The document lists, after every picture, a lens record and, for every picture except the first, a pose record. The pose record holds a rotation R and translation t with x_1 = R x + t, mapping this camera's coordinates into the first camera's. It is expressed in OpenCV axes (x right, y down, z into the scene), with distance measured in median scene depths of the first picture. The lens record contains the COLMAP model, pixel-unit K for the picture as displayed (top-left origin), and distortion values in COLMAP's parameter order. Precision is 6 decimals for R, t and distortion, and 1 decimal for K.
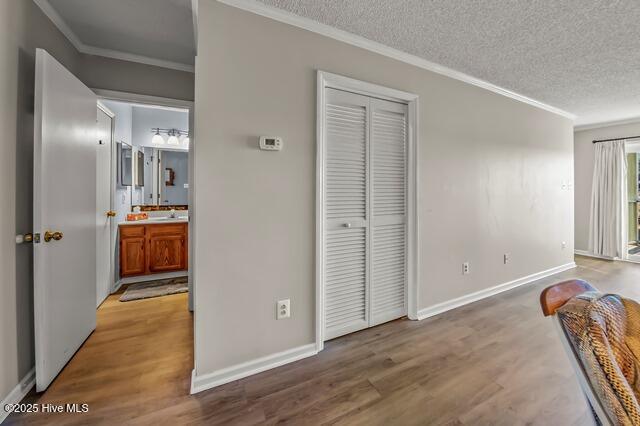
lens RADIAL K [[252.7, 0, 321.1], [0, 252.7, 190.1], [0, 0, 1]] dist [-0.017731, 0.001336]
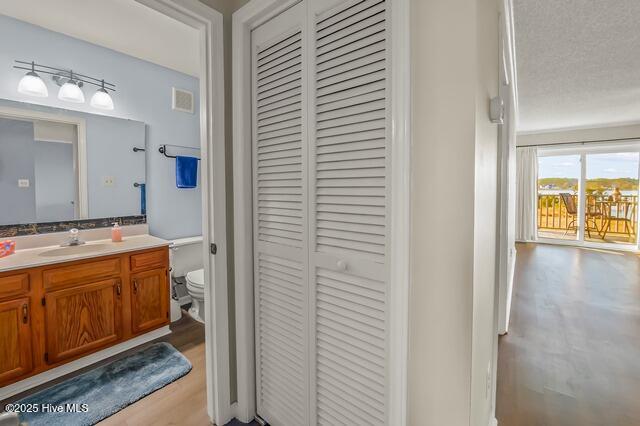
lens RADIAL K [[269.2, 0, 327.7], [0, 269.2, 198.1], [0, 0, 1]] dist [-0.014436, 0.000225]
pose [[0.887896, -0.026953, 0.459254, -0.419490], [0.009877, 0.999169, 0.039543, -0.004024], [-0.459938, -0.030574, 0.887425, 0.313740]]
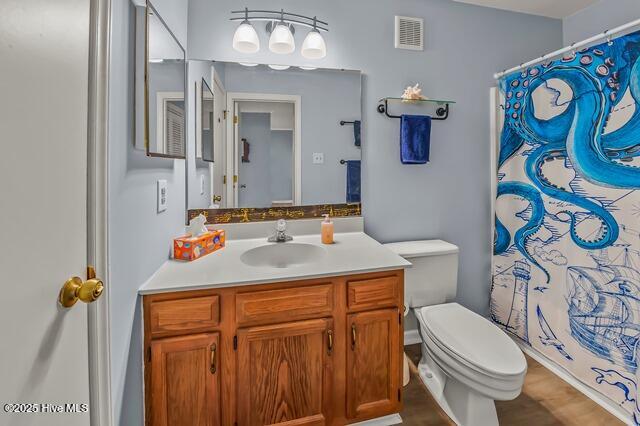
lens RADIAL K [[252.7, 0, 301.7], [0, 252.7, 162.7], [0, 0, 1]] dist [-0.017731, 0.001336]
pose [[0.963011, -0.017144, -0.268916, -0.506813], [0.012944, 0.999765, -0.017382, -0.004096], [0.269151, 0.013258, 0.963007, 0.708849]]
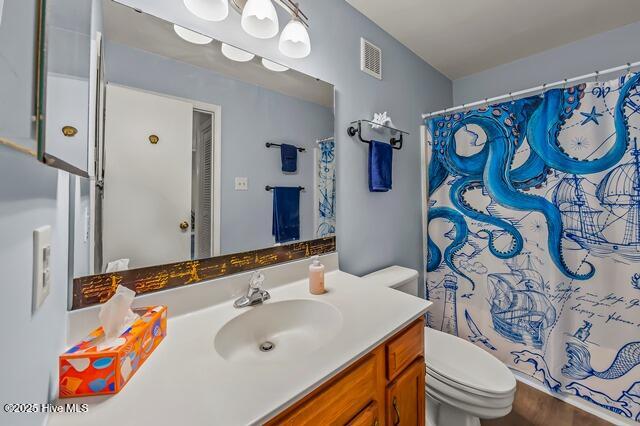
lens RADIAL K [[252.7, 0, 324.3], [0, 252.7, 181.3], [0, 0, 1]] dist [-0.017731, 0.001336]
pose [[0.964519, 0.002377, 0.264003, -0.657665], [0.009747, 0.998957, -0.044603, -0.006042], [-0.263834, 0.045594, 0.963490, 0.804209]]
